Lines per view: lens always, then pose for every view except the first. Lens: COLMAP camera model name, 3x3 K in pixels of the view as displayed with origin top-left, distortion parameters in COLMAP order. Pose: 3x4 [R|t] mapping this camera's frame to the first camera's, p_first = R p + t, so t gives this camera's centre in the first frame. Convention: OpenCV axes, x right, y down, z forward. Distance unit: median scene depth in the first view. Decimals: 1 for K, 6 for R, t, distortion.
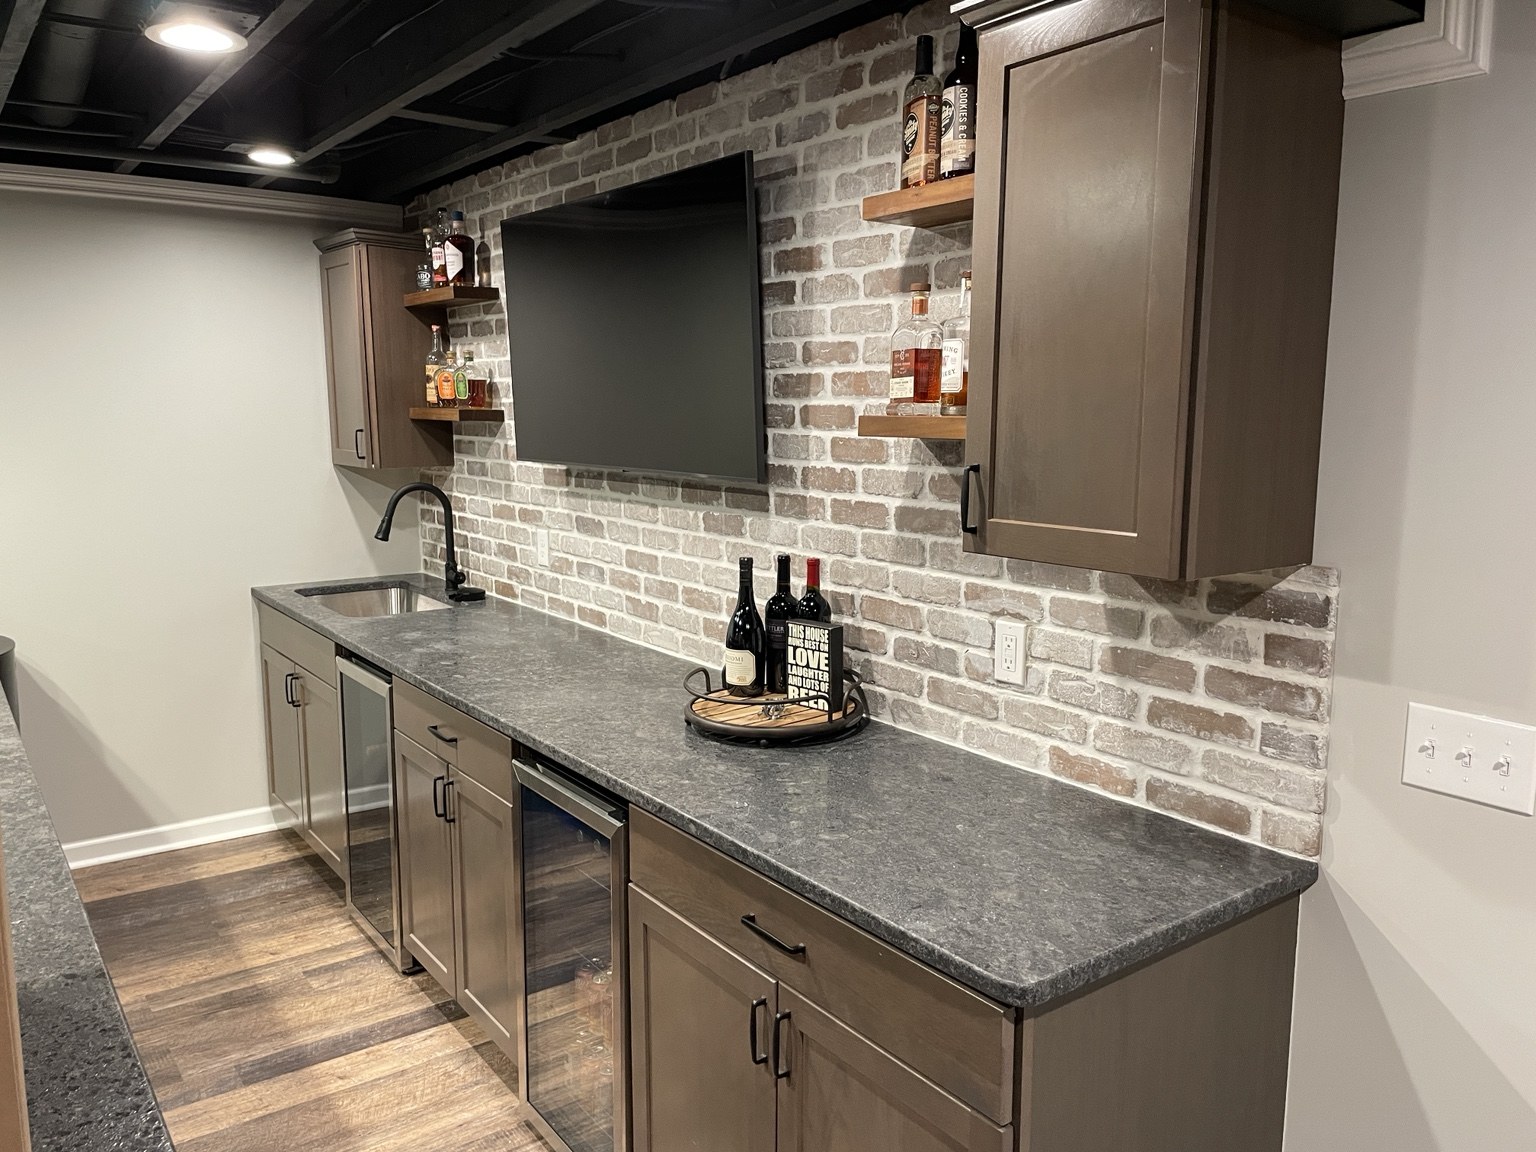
lens RADIAL K [[1162.9, 0, 768.0], [0, 1162.9, 576.0], [0, 0, 1]] dist [0.102450, -0.135403]
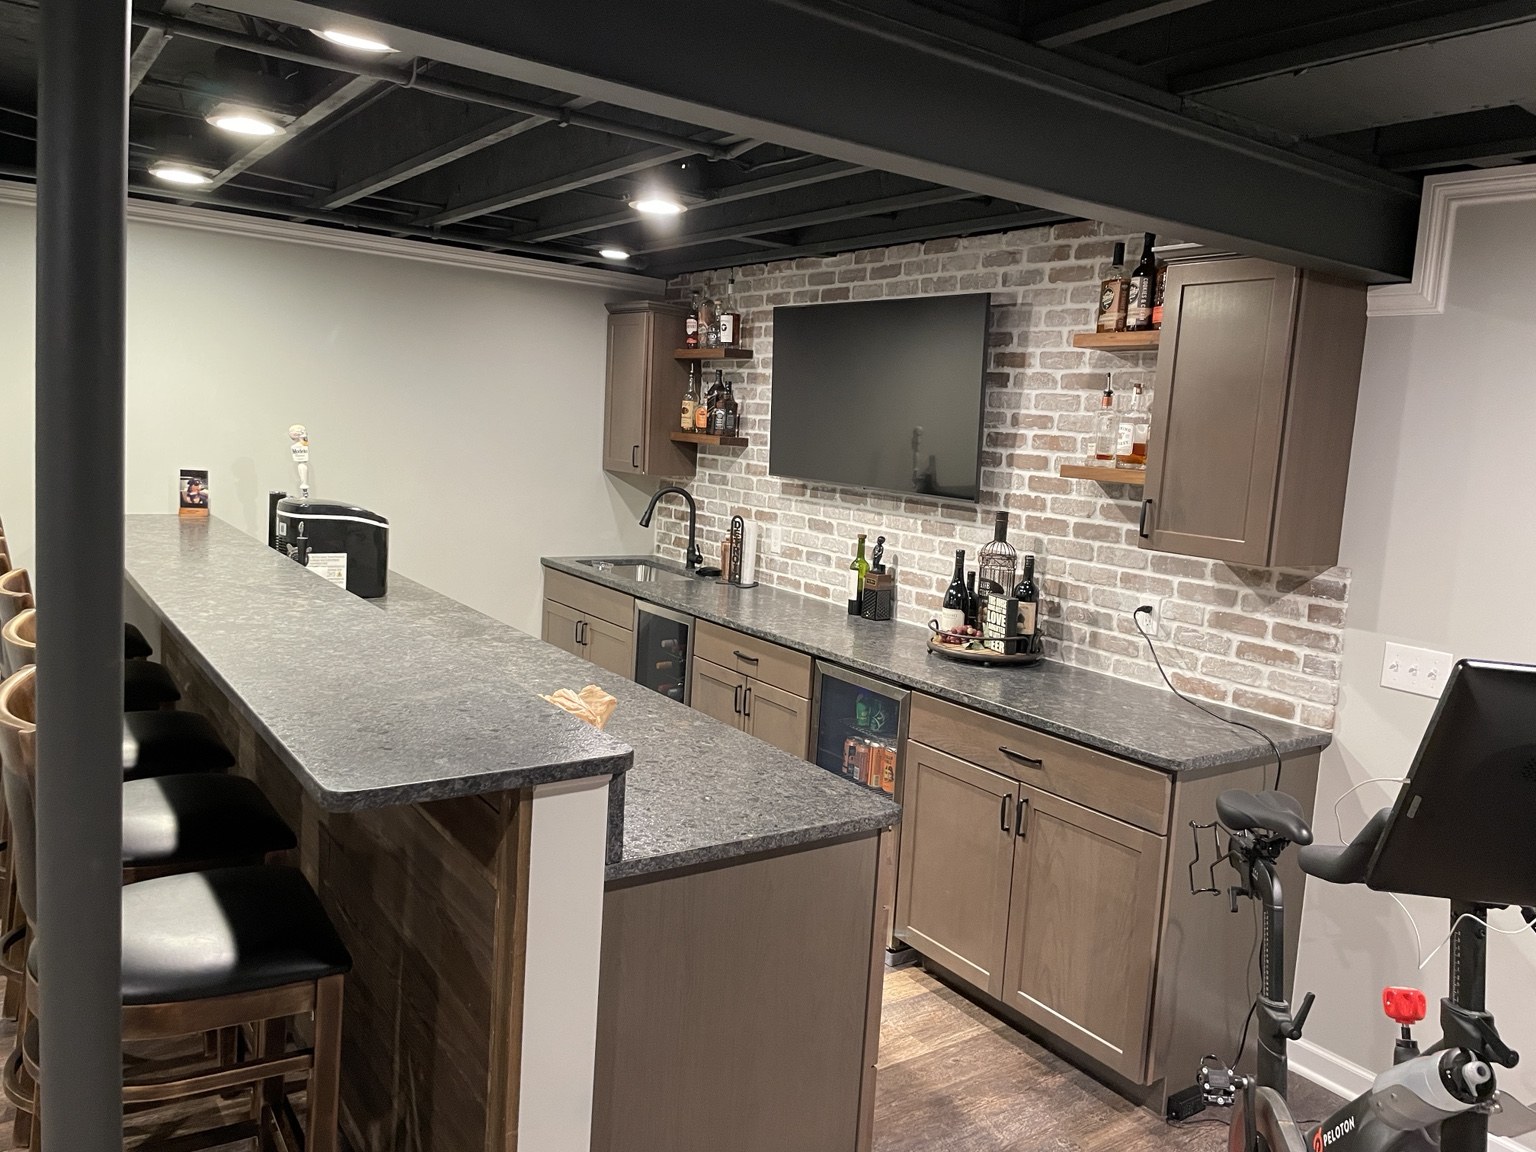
lens RADIAL K [[1172.7, 0, 777.9], [0, 1172.7, 561.6], [0, 0, 1]] dist [0.075277, -0.091414]
pose [[0.997819, 0.064555, -0.013794, -0.267633], [-0.064955, 0.997411, -0.030868, 0.069312], [0.011766, 0.031697, 0.999428, -0.598948]]
